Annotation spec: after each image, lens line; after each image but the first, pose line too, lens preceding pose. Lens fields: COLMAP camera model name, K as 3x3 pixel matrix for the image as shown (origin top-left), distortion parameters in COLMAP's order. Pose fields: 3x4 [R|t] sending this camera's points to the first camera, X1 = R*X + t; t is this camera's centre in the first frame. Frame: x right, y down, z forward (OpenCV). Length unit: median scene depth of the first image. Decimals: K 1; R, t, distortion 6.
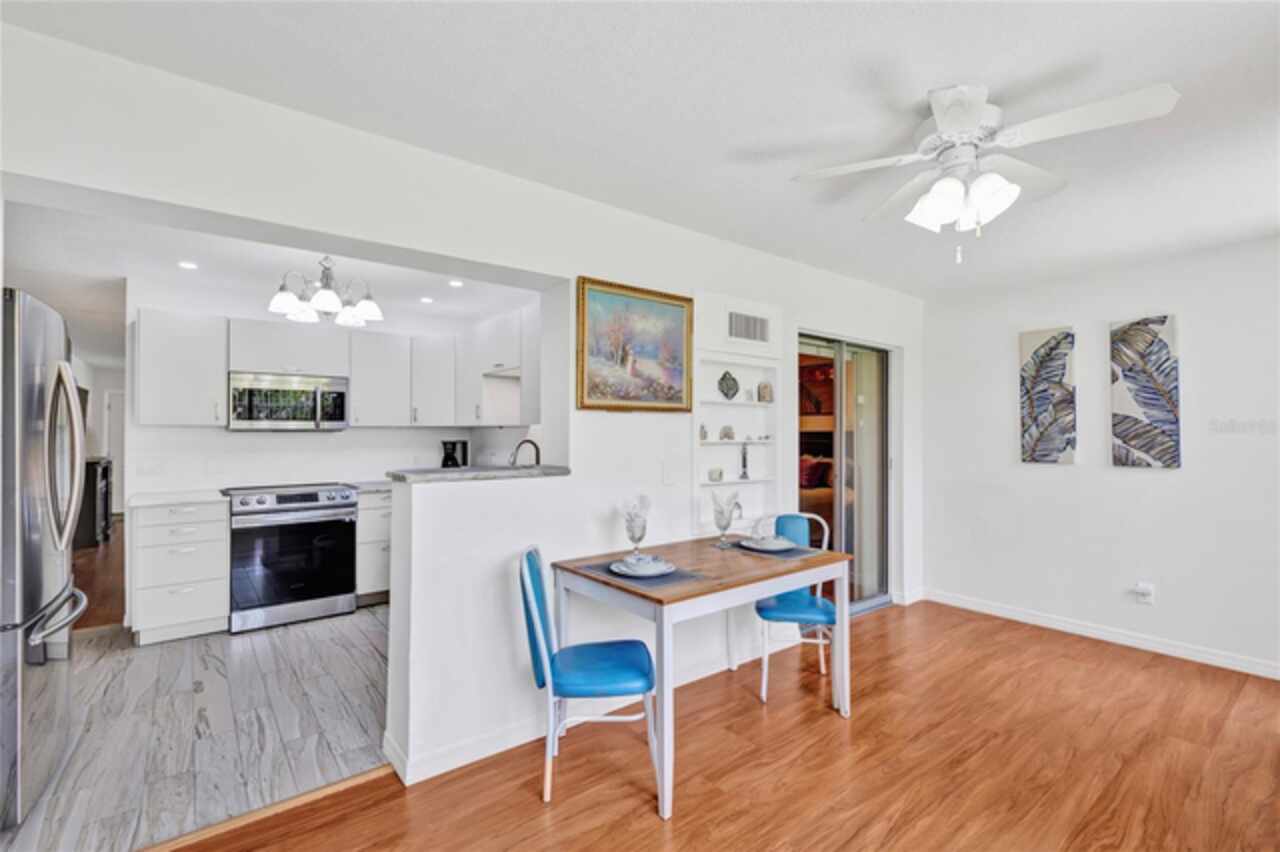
lens RADIAL K [[582.7, 0, 635.9], [0, 582.7, 430.0], [0, 0, 1]] dist [0.007384, 0.000549]
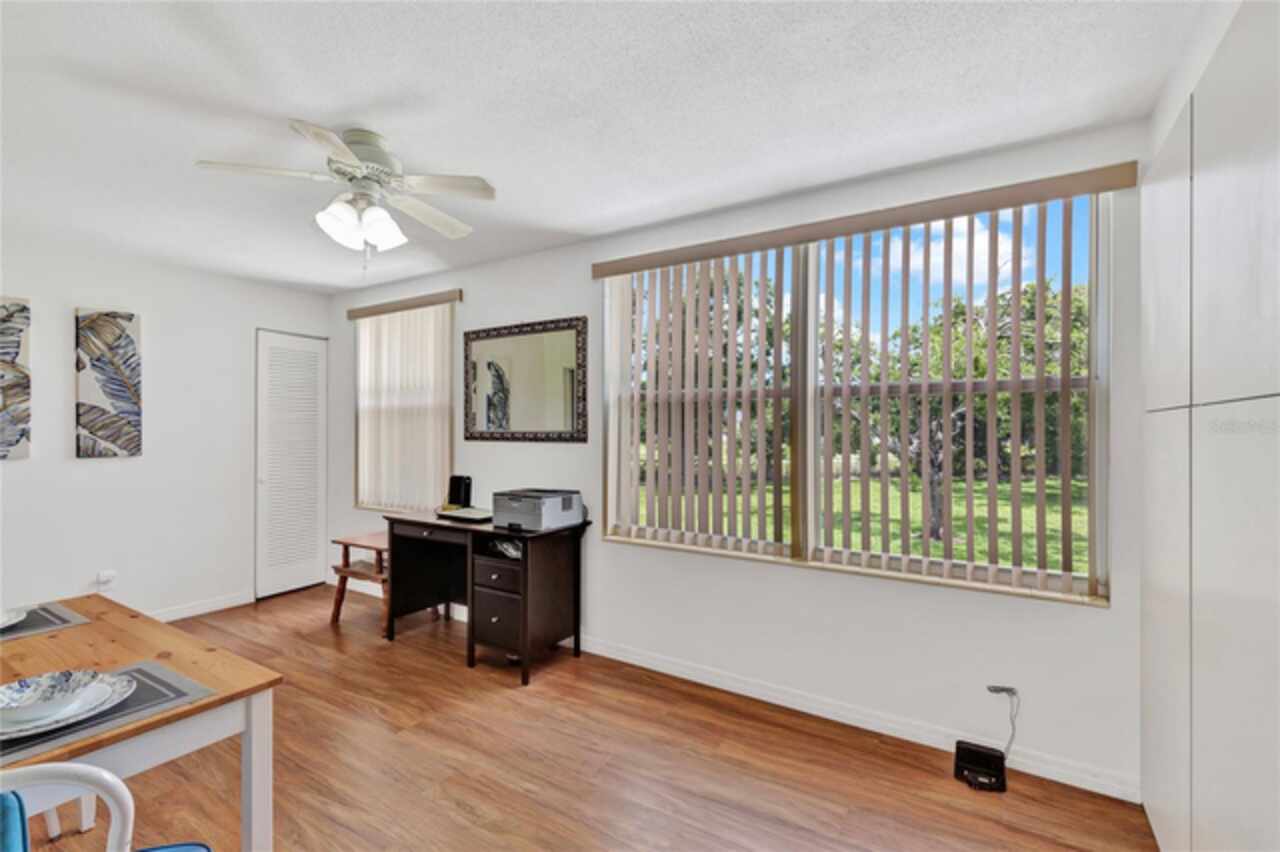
lens RADIAL K [[582.7, 0, 636.4], [0, 582.7, 428.0], [0, 0, 1]] dist [0.007384, 0.000549]
pose [[-0.333578, -0.000172, 0.942723, -0.400616], [-0.007478, 0.999969, -0.002463, 0.008620], [-0.942693, -0.007871, -0.333569, 0.476238]]
